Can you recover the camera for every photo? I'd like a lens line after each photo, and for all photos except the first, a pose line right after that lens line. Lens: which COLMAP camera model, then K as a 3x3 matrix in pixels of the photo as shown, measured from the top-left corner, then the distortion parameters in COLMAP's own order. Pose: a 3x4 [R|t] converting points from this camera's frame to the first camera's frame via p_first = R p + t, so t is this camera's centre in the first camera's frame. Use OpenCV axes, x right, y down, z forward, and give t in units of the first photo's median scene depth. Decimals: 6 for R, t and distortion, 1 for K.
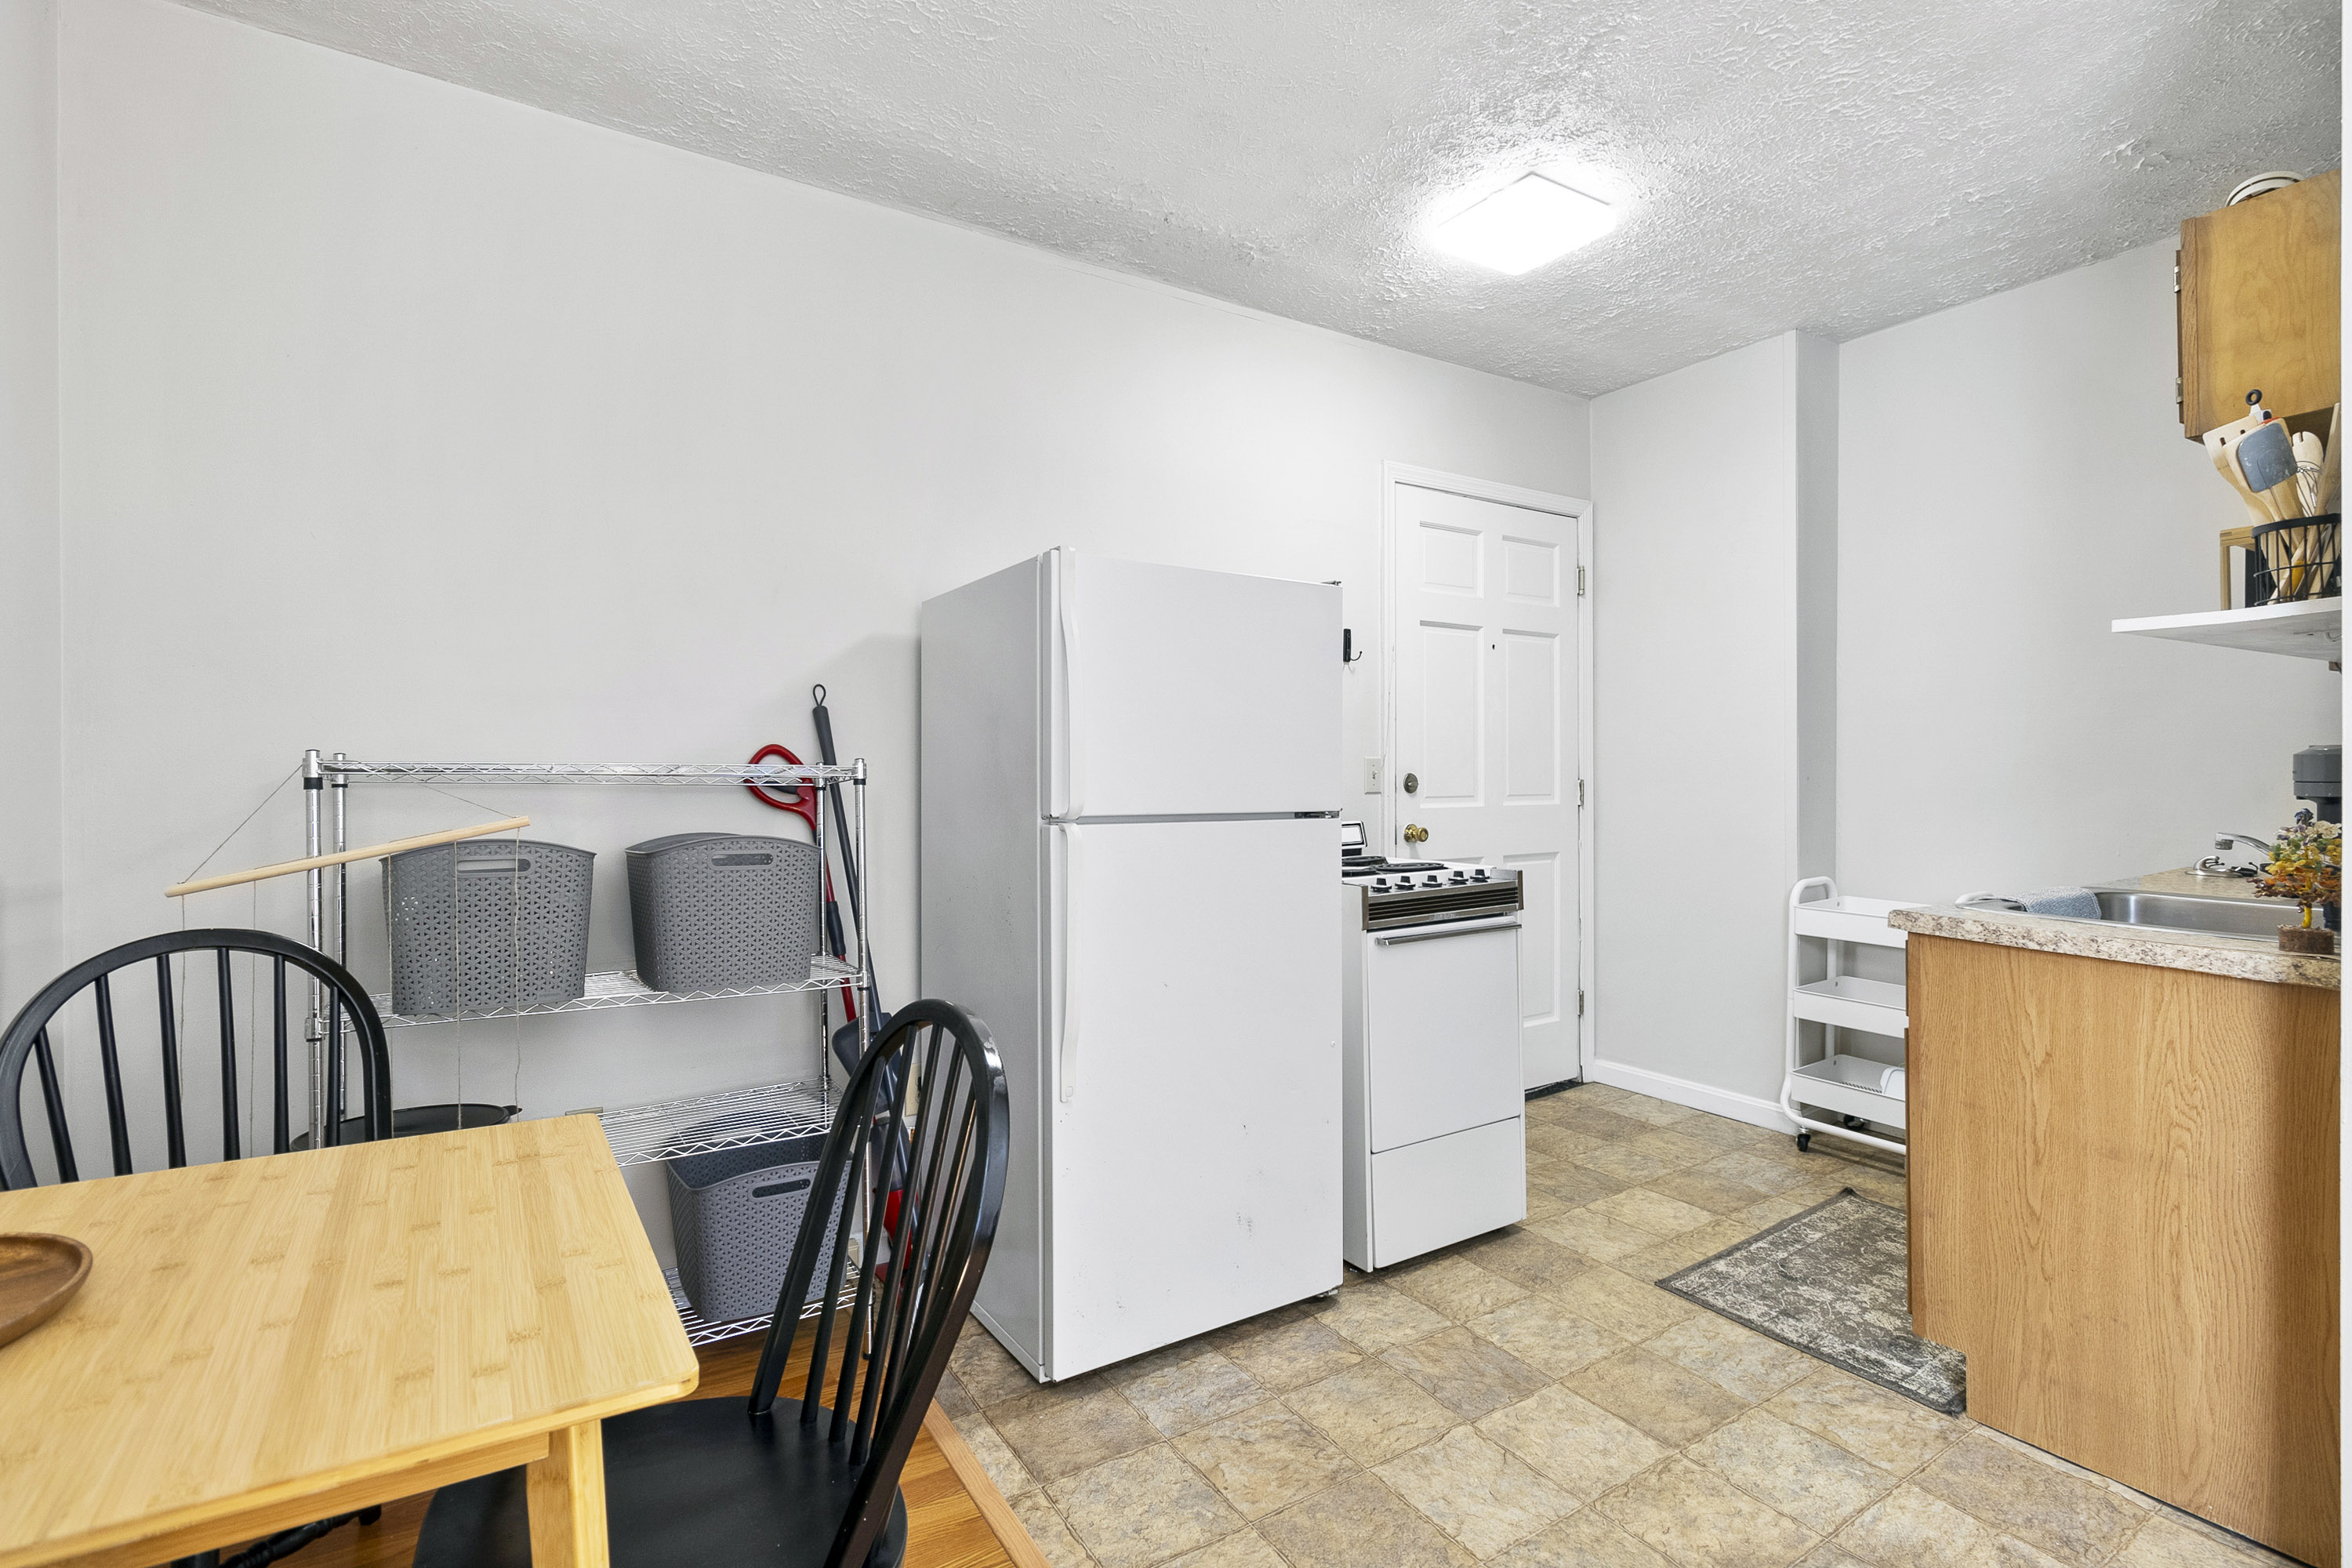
lens RADIAL K [[1098.5, 0, 1176.0], [0, 1098.5, 784.0], [0, 0, 1]] dist [-0.002540, 0.000343]
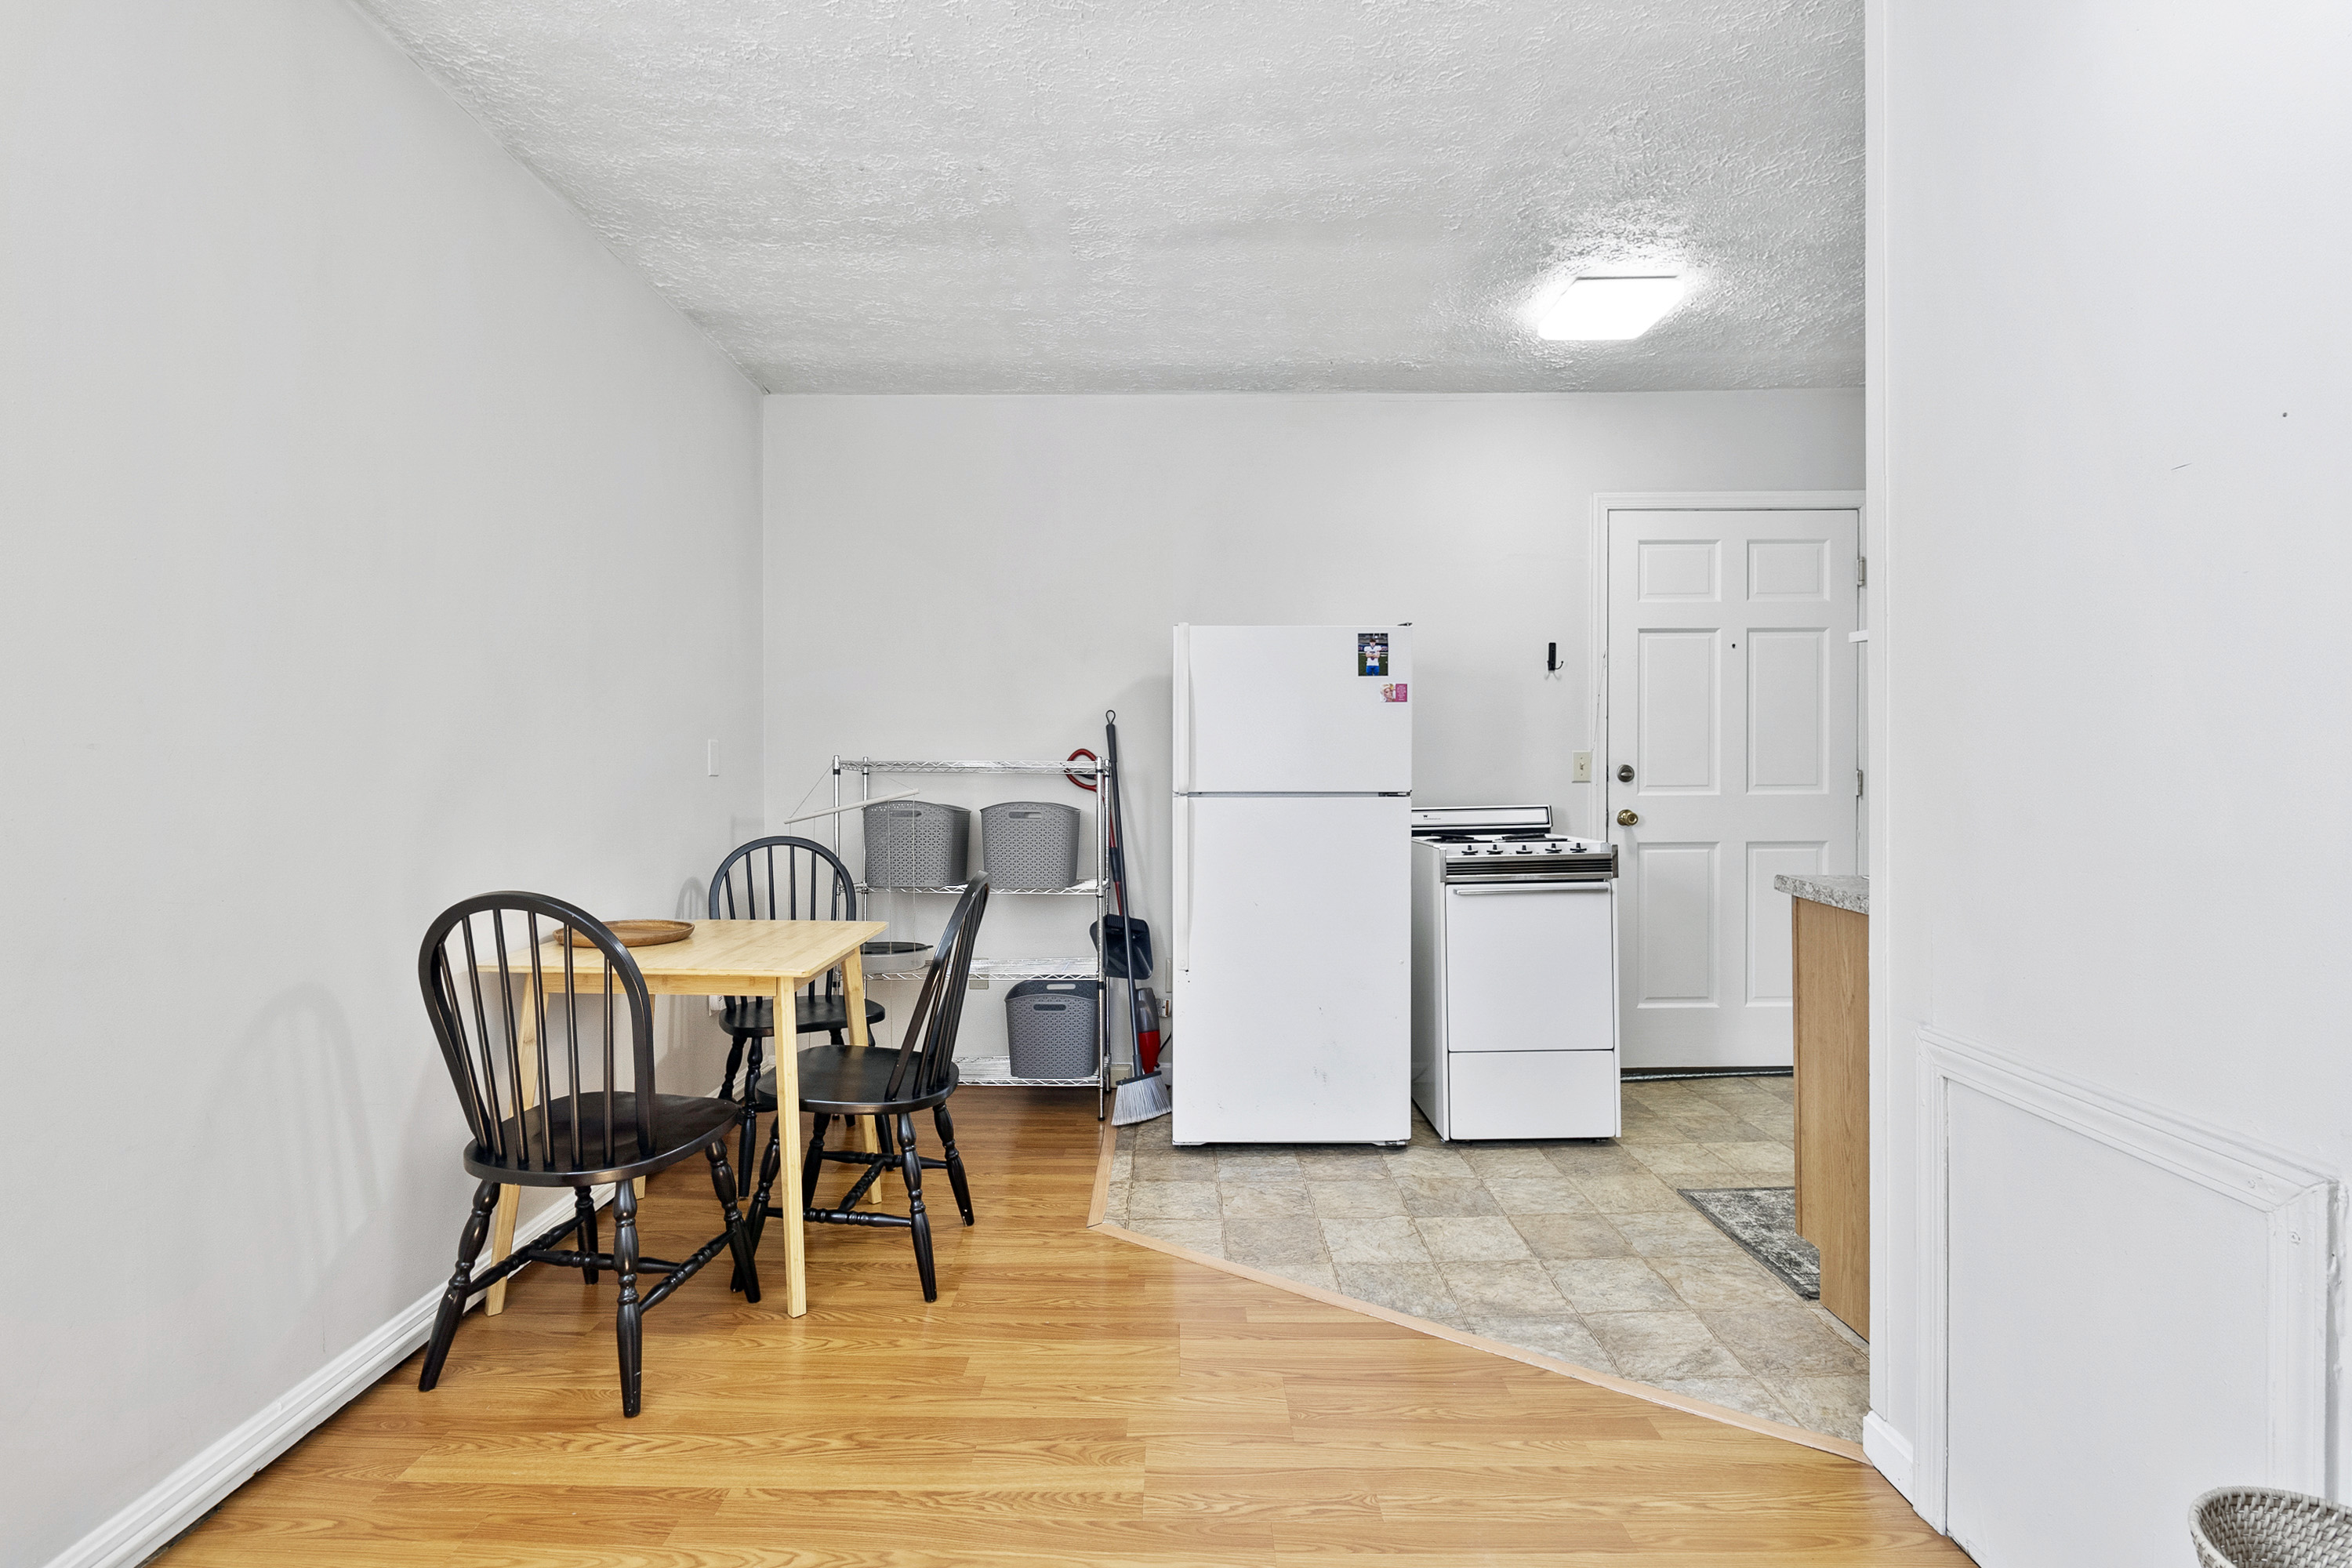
lens RADIAL K [[1098.5, 0, 1176.0], [0, 1098.5, 784.0], [0, 0, 1]] dist [-0.002540, 0.000343]
pose [[0.850391, 0.003421, -0.526140, 0.615896], [-0.001591, 0.999991, 0.003929, 0.009945], [0.526149, -0.002504, 0.850389, -0.308754]]
